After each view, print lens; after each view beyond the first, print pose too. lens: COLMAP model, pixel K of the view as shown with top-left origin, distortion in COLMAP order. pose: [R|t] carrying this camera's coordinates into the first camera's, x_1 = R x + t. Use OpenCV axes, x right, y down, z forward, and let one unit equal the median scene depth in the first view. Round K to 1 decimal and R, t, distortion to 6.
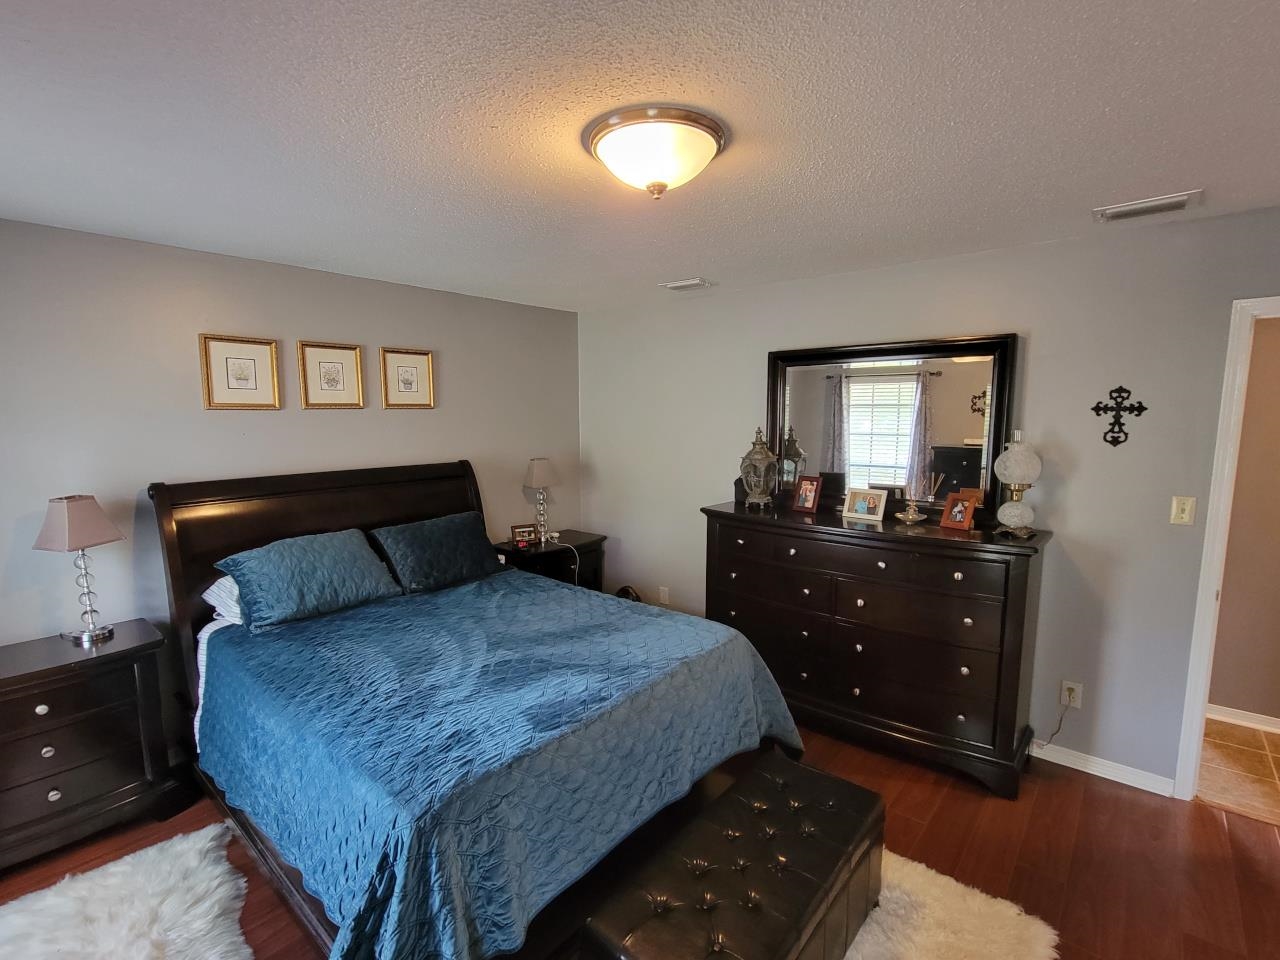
lens RADIAL K [[615.7, 0, 639.0], [0, 615.7, 490.5], [0, 0, 1]] dist [0.003904, 0.000206]
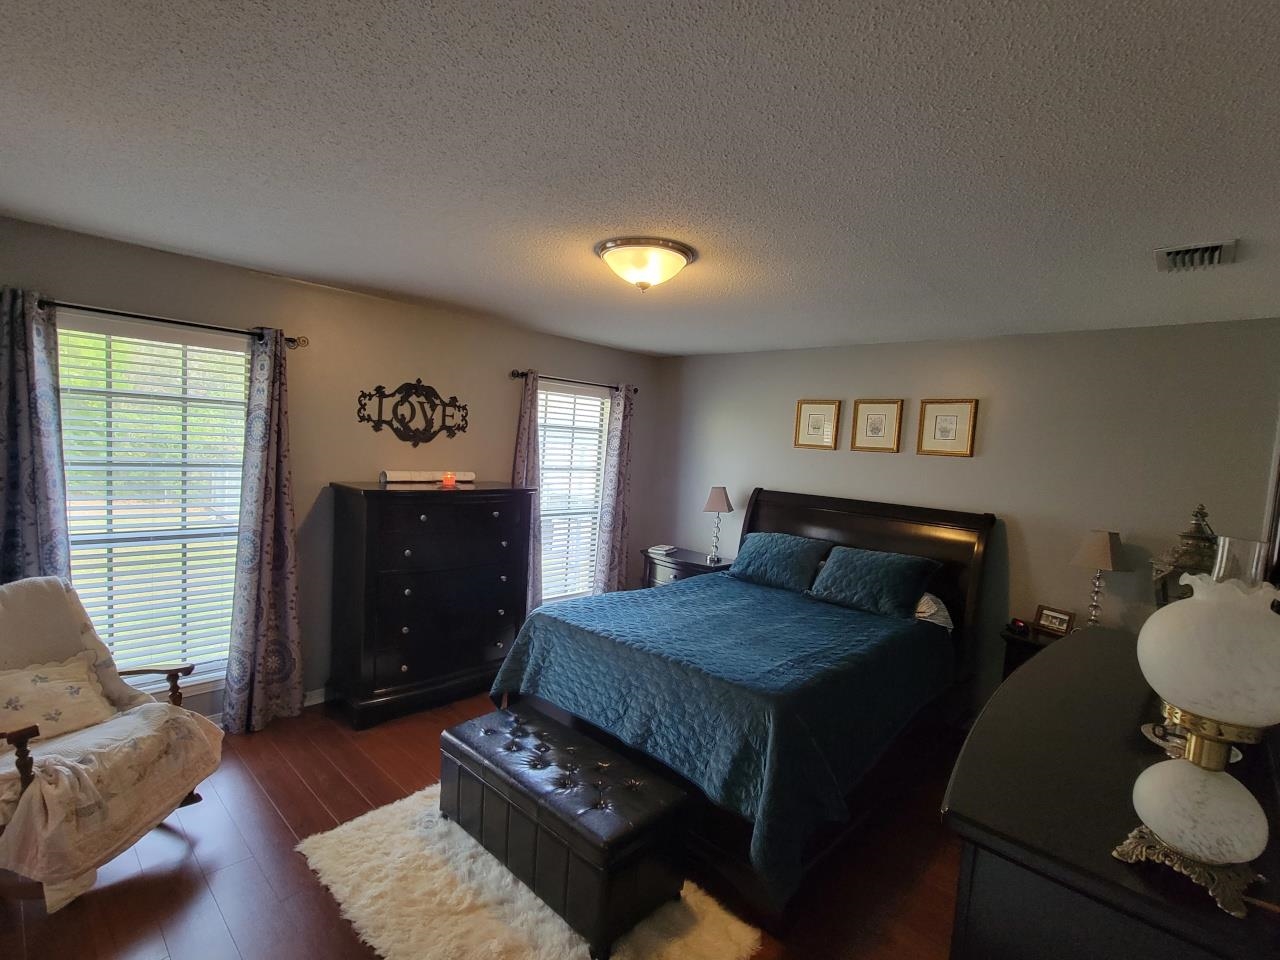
lens RADIAL K [[615.7, 0, 639.0], [0, 615.7, 490.5], [0, 0, 1]] dist [0.003904, 0.000206]
pose [[-0.056340, 0.077638, -0.995388, 0.907413], [-0.191396, 0.977642, 0.087087, -0.085768], [0.979895, 0.195420, -0.040221, 0.701655]]
